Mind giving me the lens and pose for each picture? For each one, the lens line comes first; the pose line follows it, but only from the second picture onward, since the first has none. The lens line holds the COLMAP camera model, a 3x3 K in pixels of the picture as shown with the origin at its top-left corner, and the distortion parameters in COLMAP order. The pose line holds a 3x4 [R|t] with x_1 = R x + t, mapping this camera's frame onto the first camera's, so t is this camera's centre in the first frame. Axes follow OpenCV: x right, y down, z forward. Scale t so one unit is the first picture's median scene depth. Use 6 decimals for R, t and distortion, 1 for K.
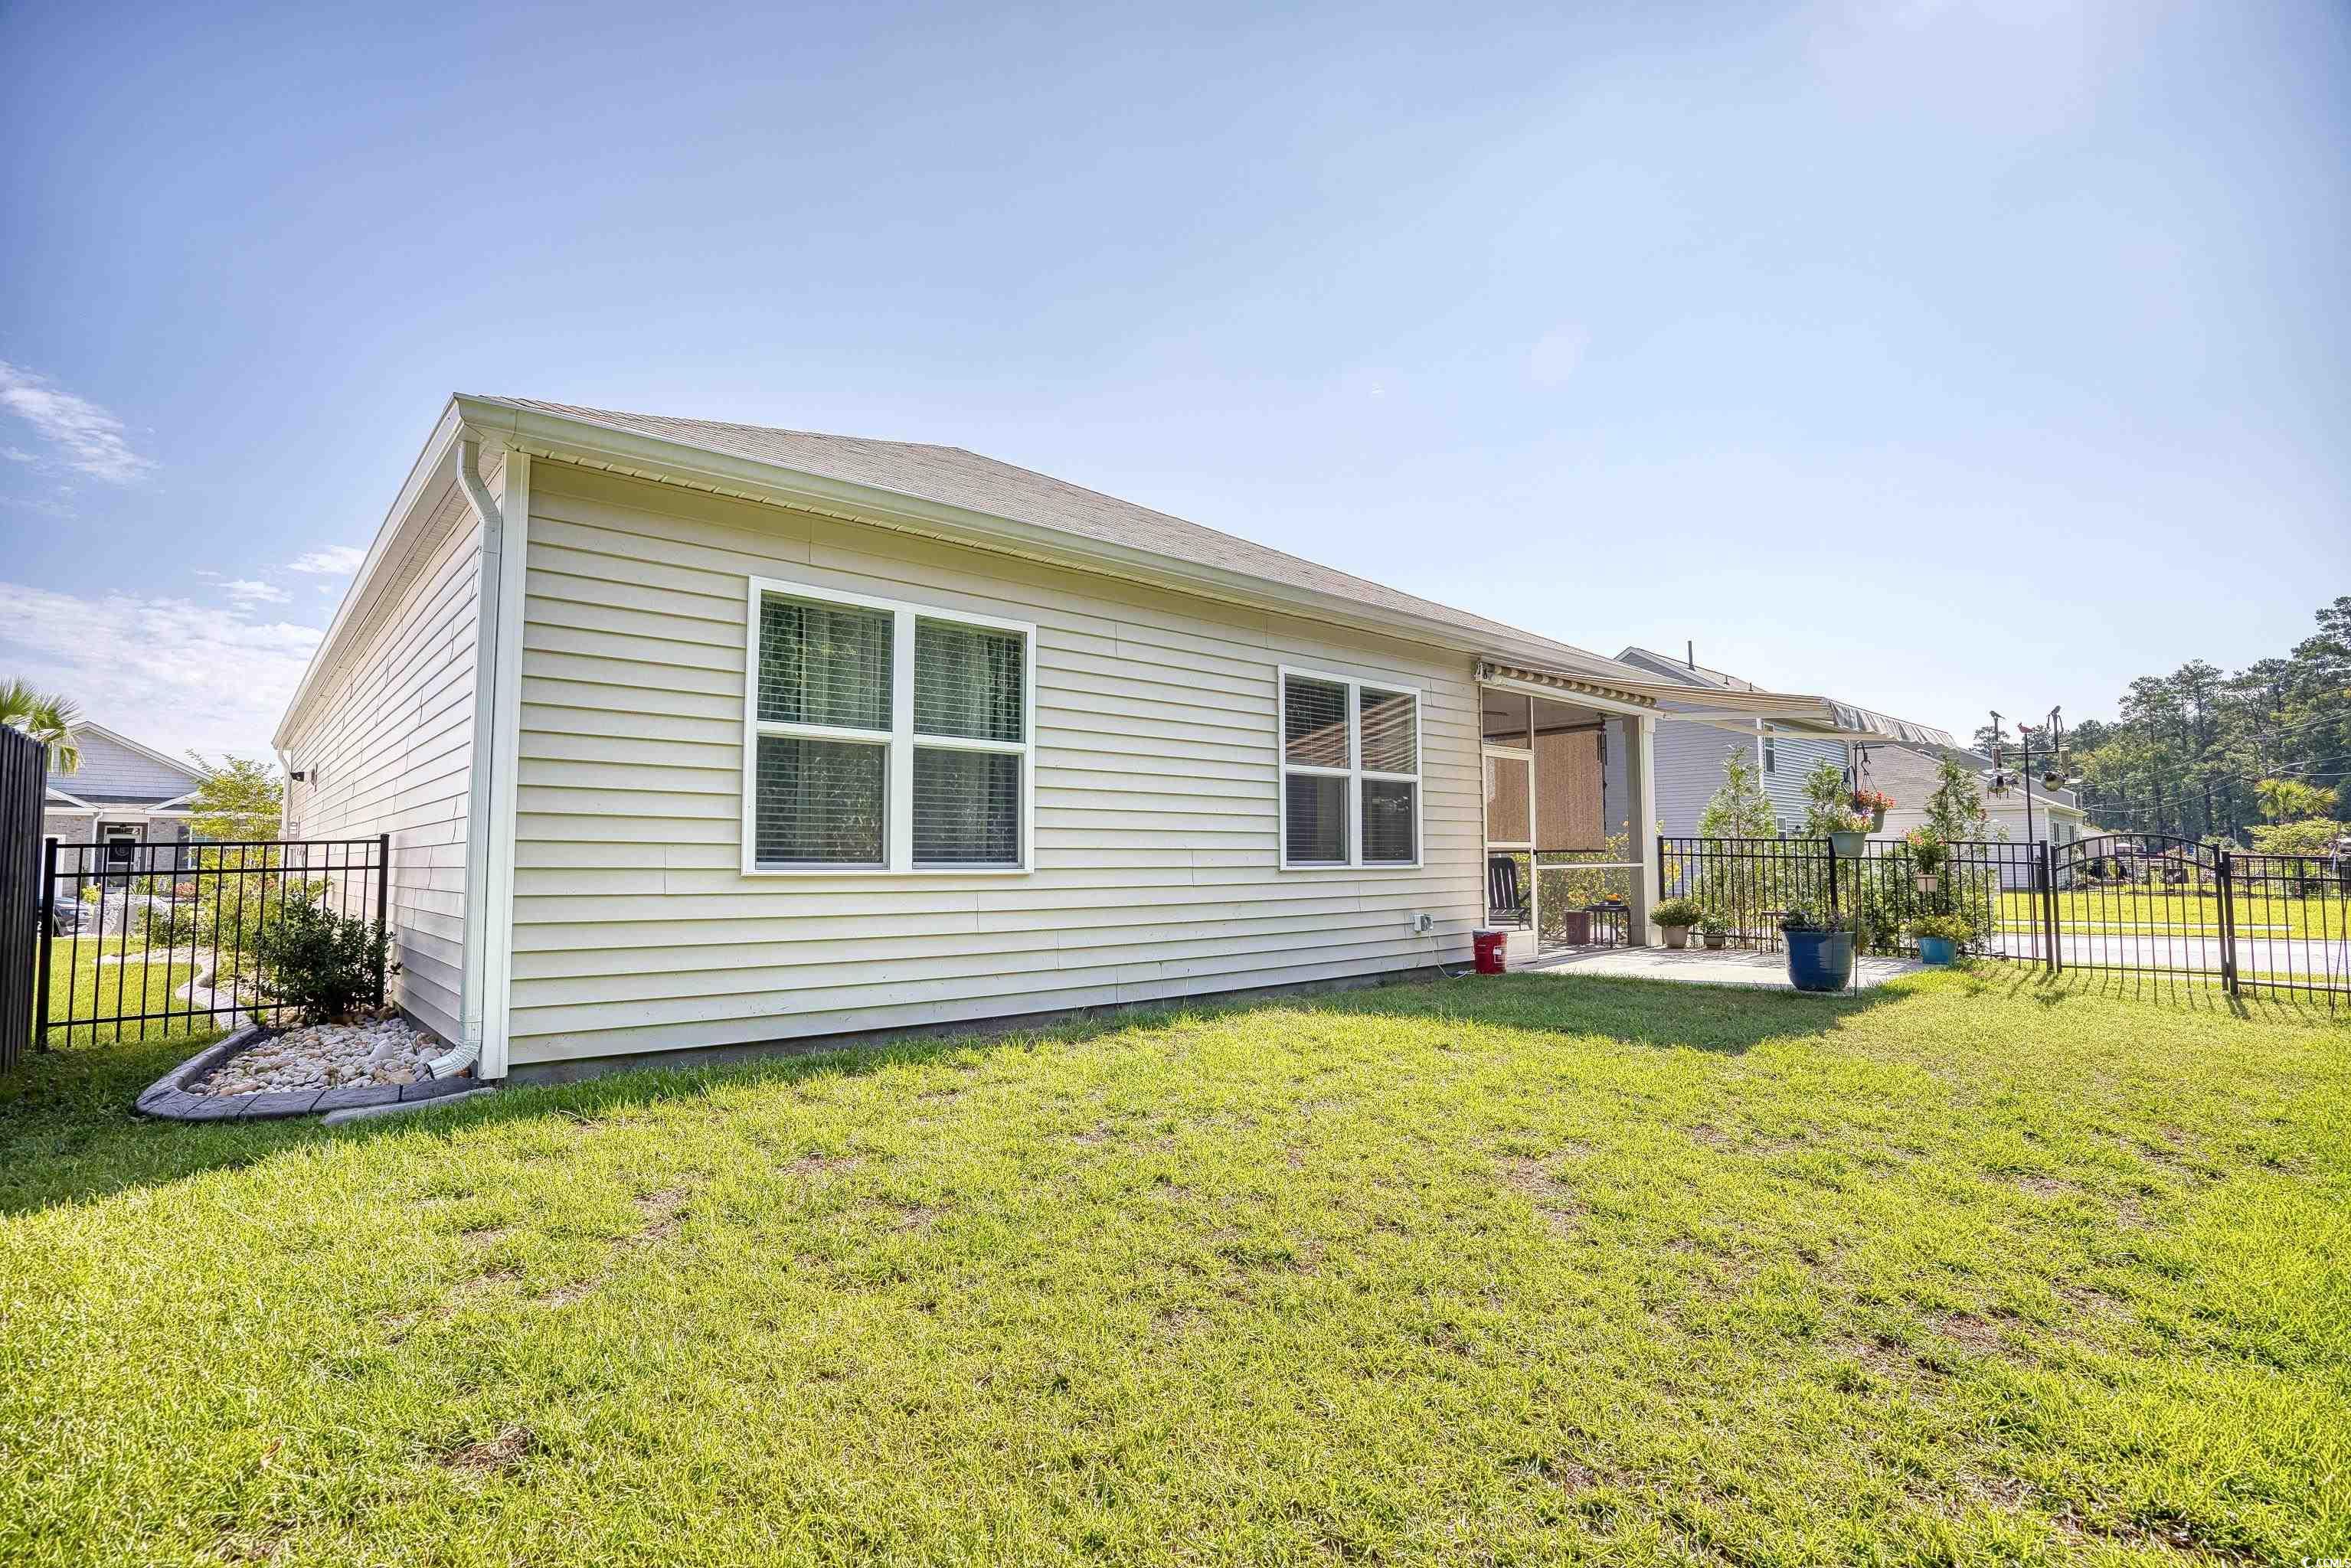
lens RADIAL K [[1109.5, 0, 1171.7], [0, 1109.5, 781.7], [0, 0, 1]] dist [-0.061494, 0.016152]
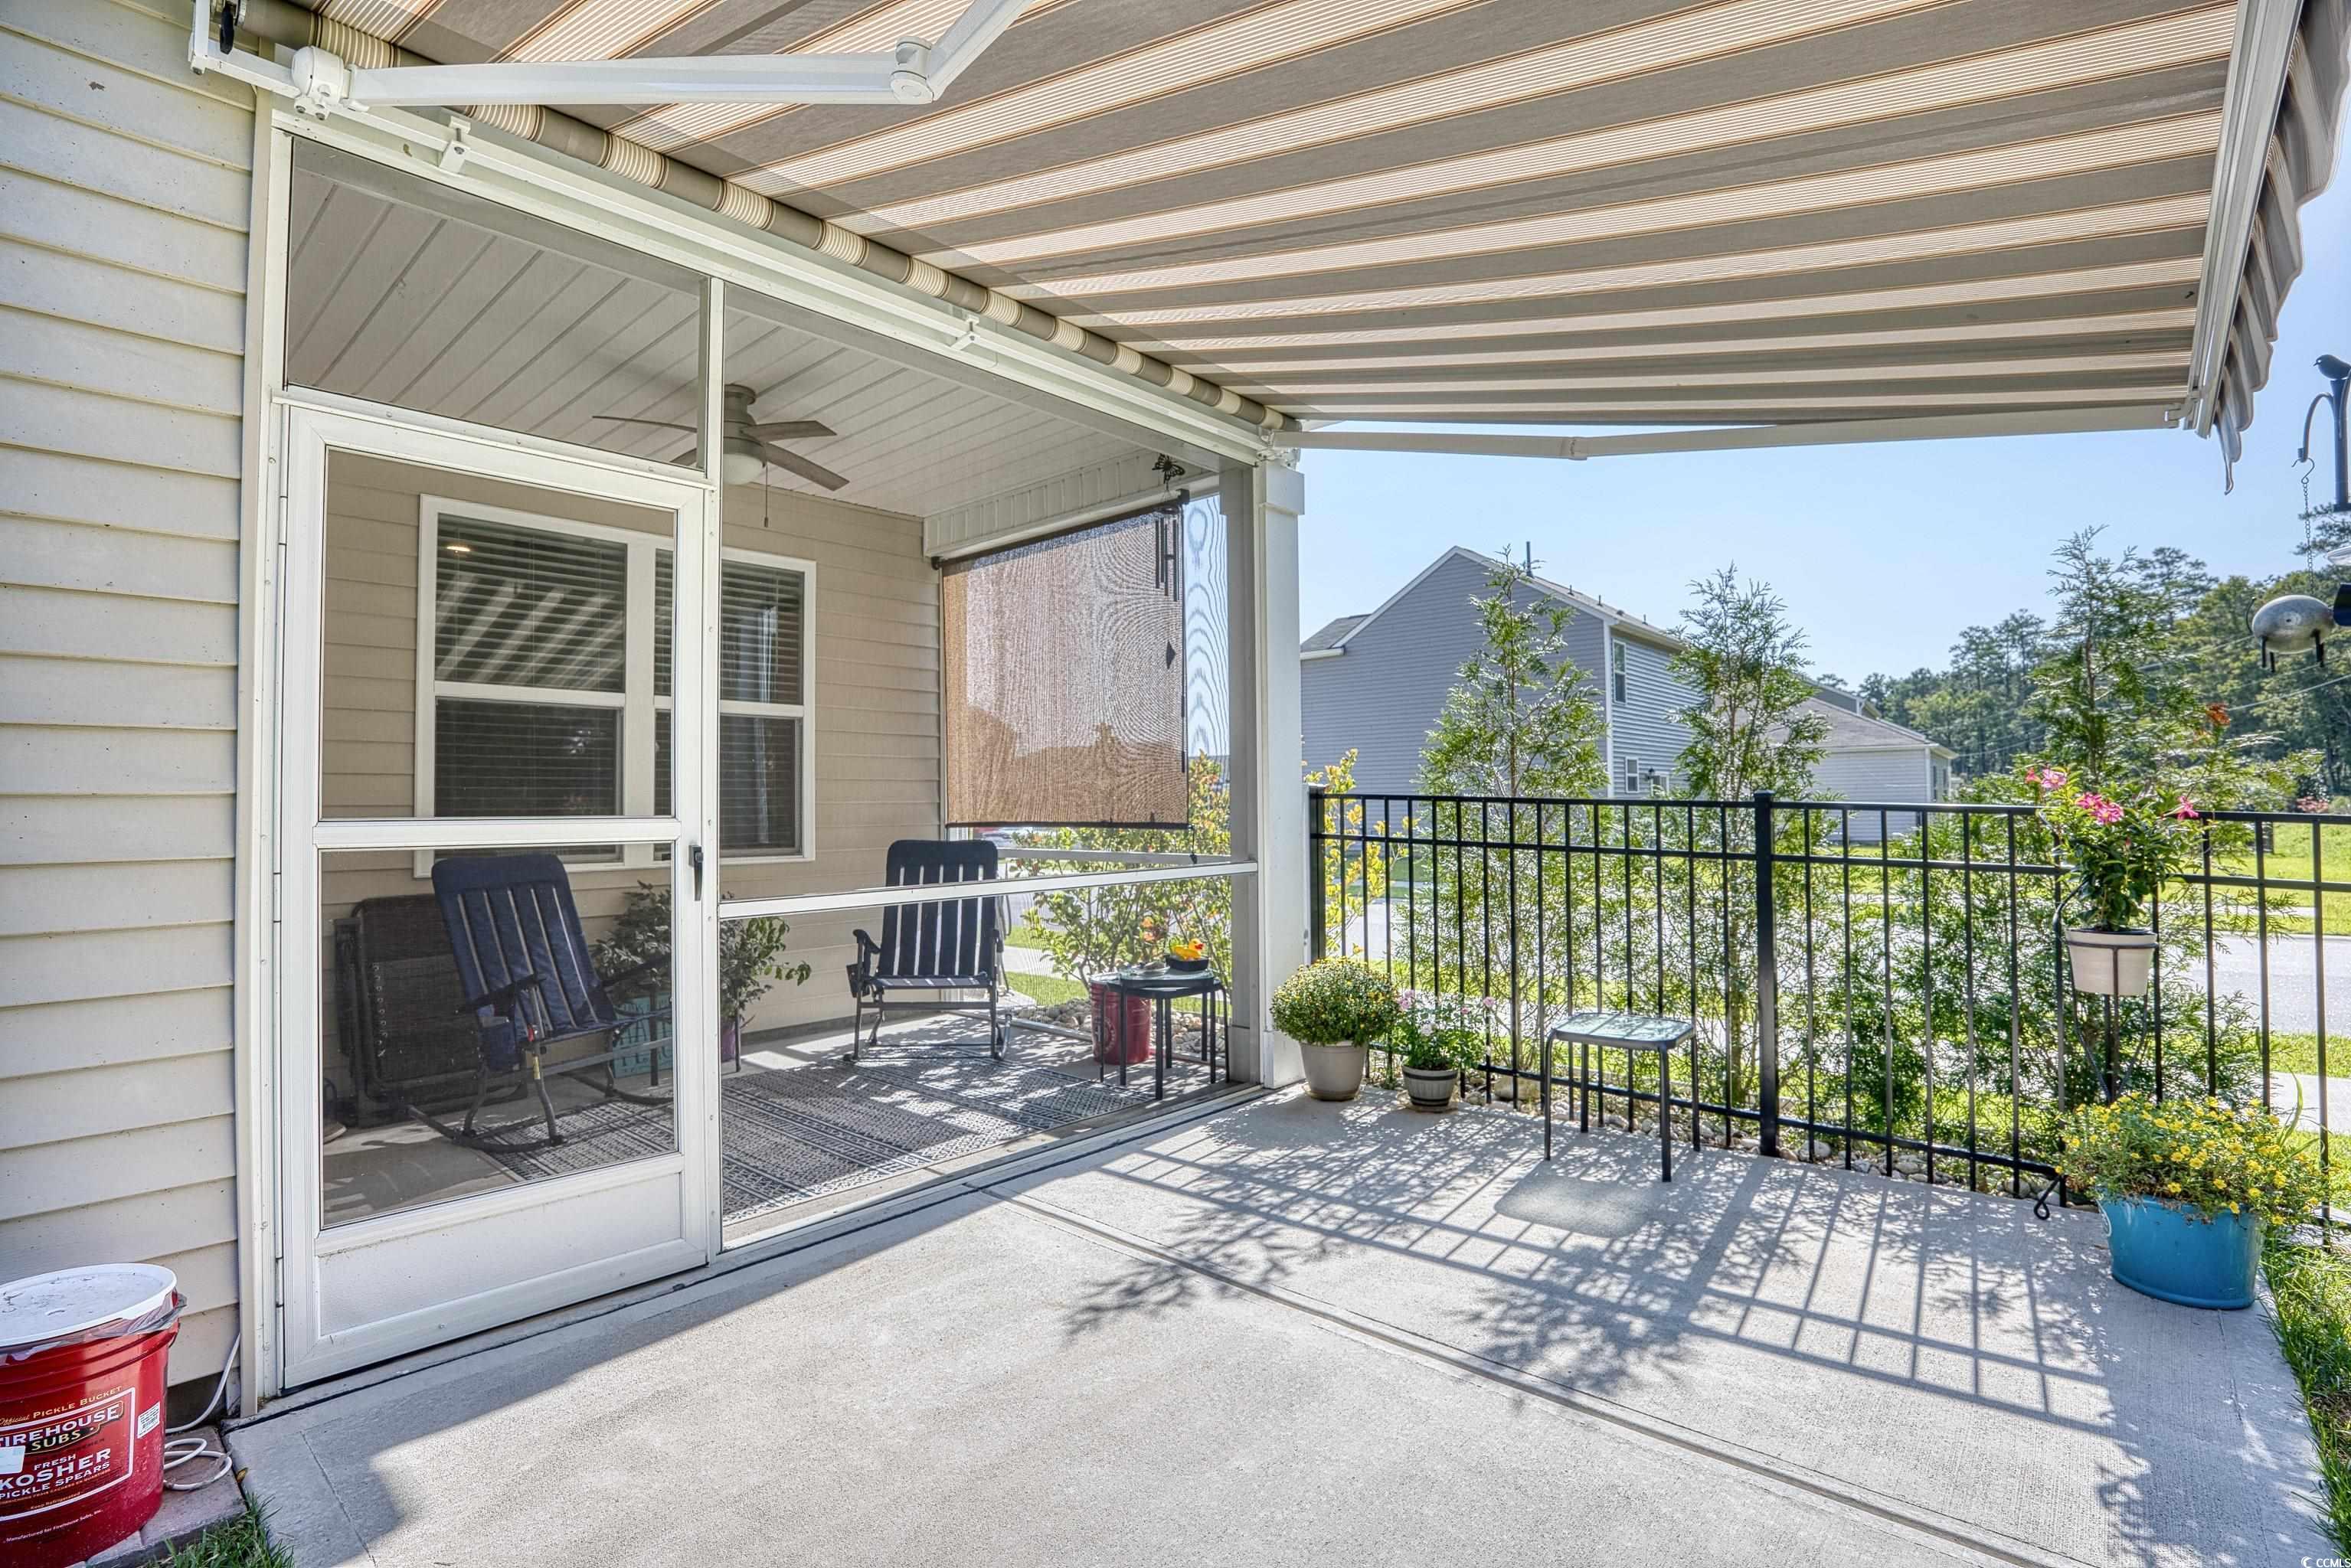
lens RADIAL K [[1109.5, 0, 1171.7], [0, 1109.5, 781.7], [0, 0, 1]] dist [-0.061494, 0.016152]
pose [[0.993834, -0.004915, 0.110773, 0.373620], [-0.000497, 0.998810, 0.048776, 0.029621], [-0.110880, -0.048531, 0.992648, 0.658511]]
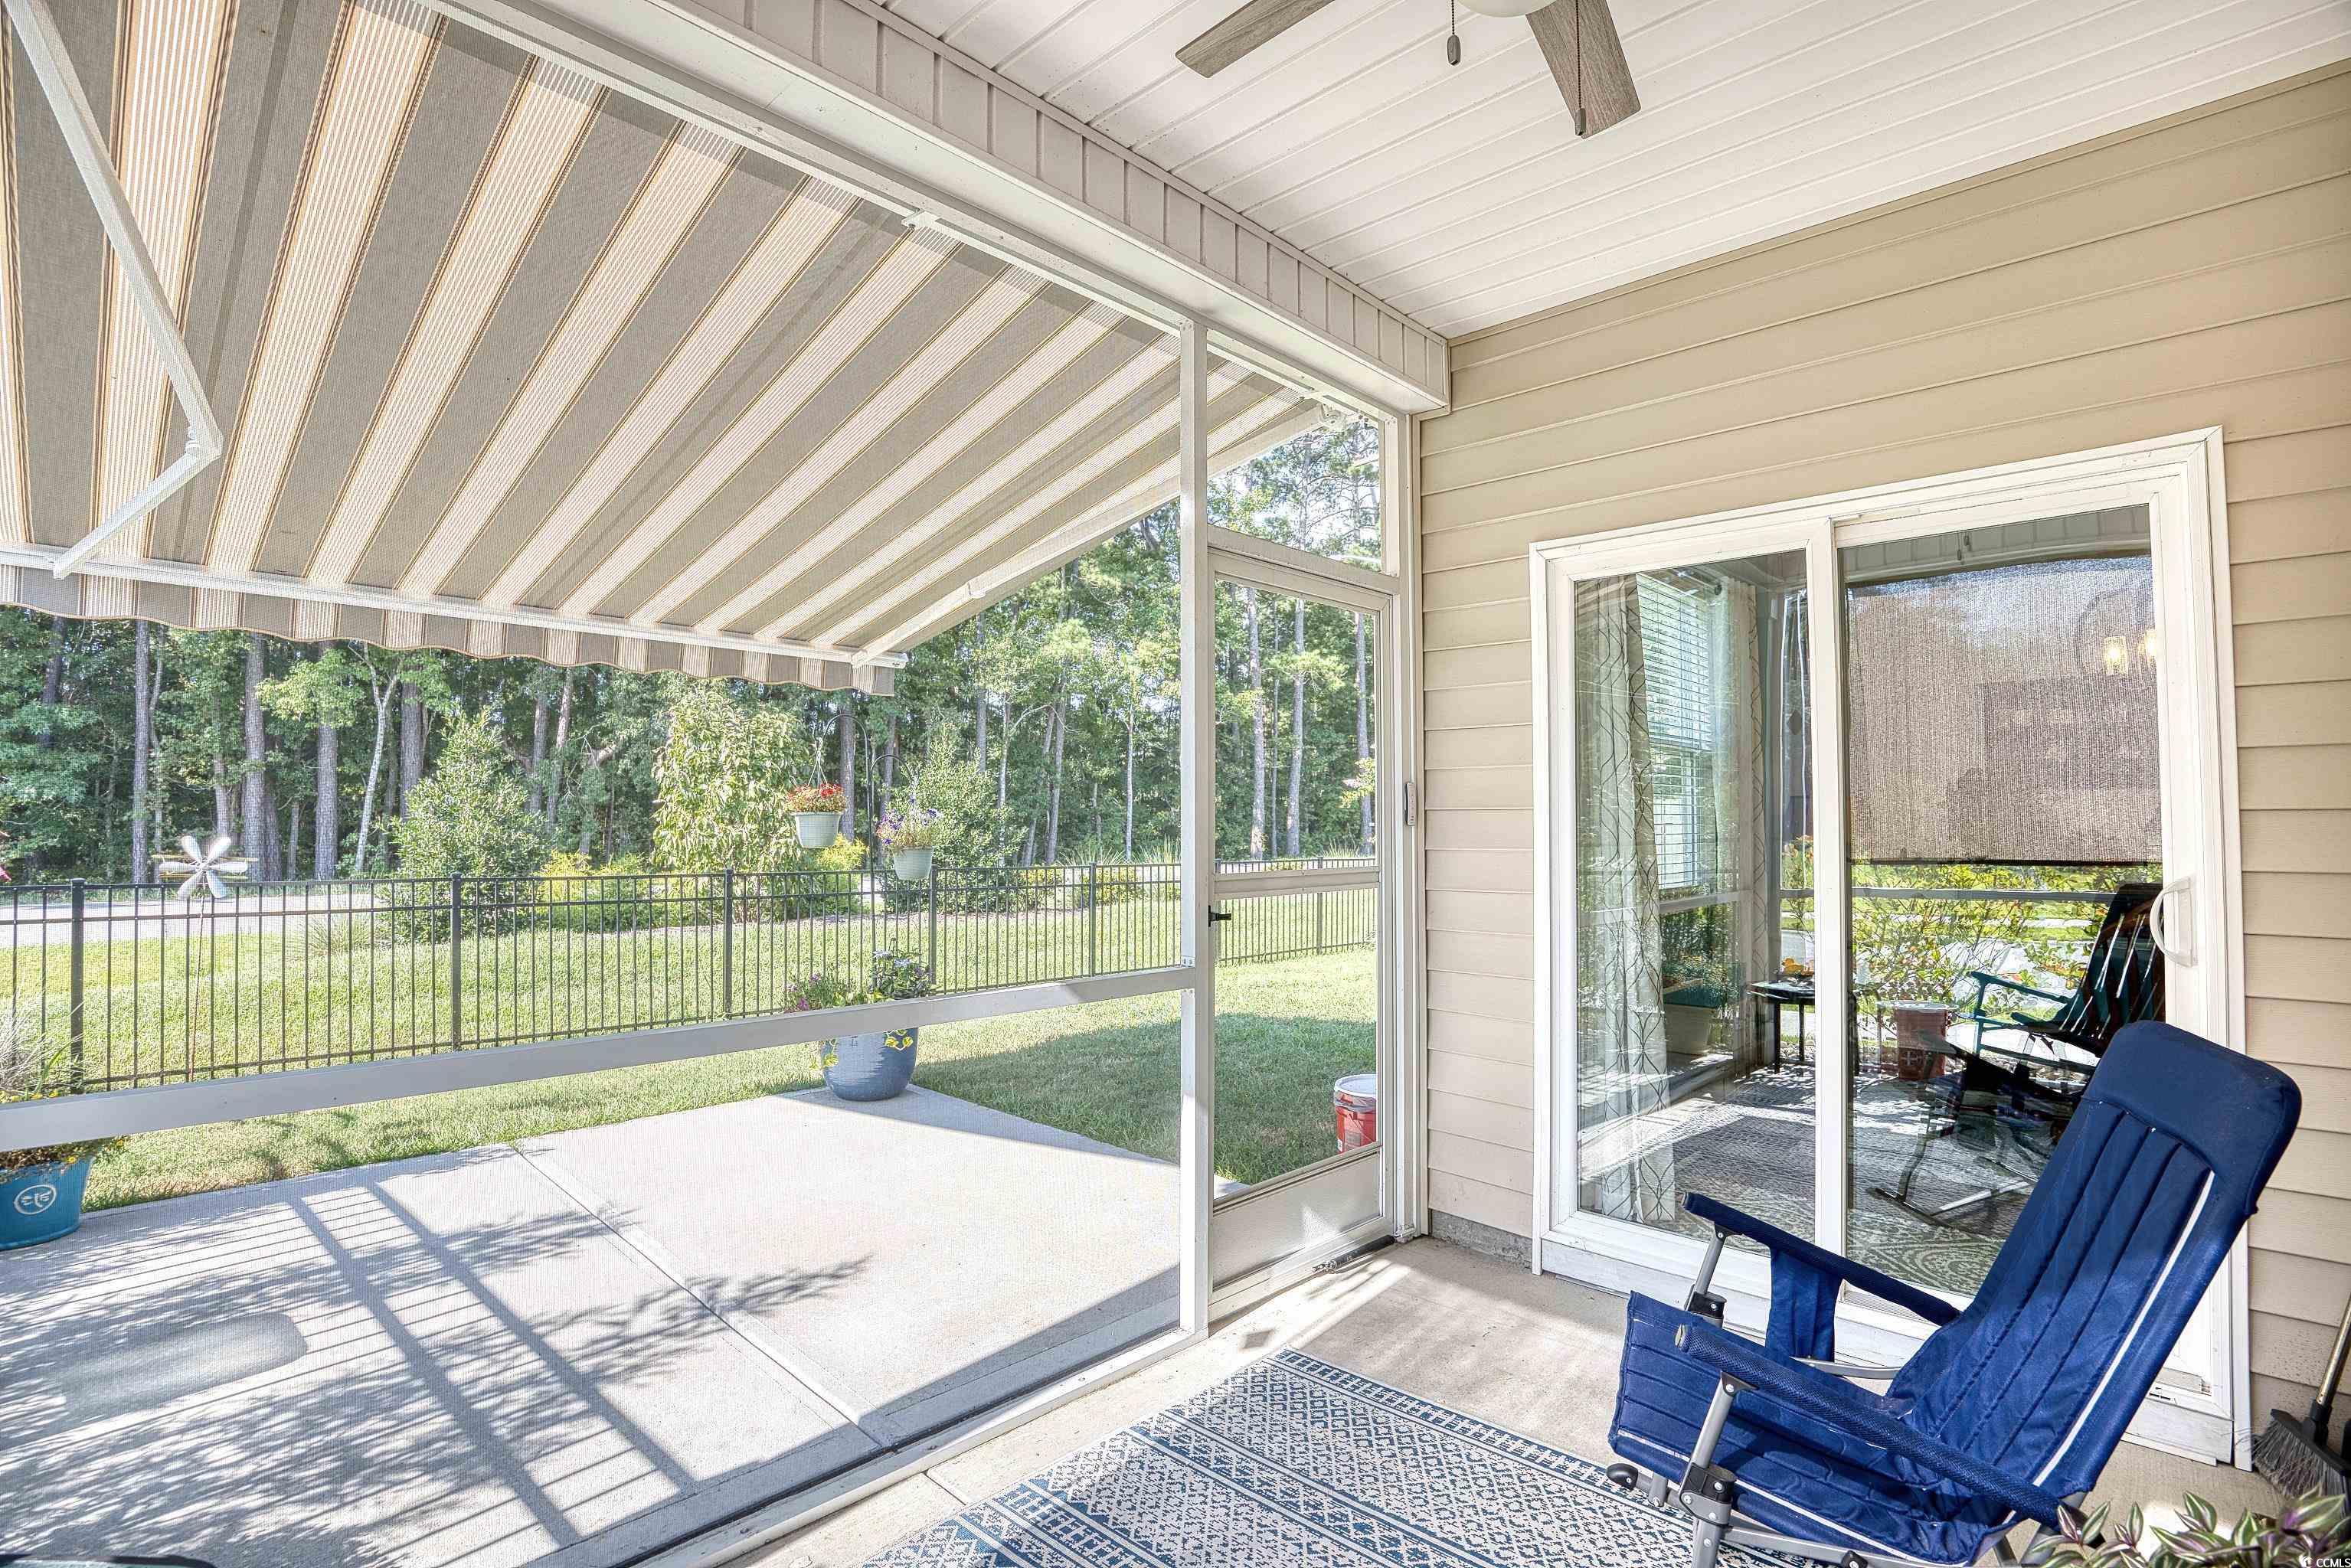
lens RADIAL K [[1119.0, 0, 1169.1], [0, 1119.0, 780.6], [0, 0, 1]] dist [-0.062231, 0.017245]
pose [[-0.997528, 0.000051, -0.070270, 0.320839], [0.007890, 0.993758, -0.111278, 0.056478], [0.069825, -0.111557, -0.991302, 1.150376]]
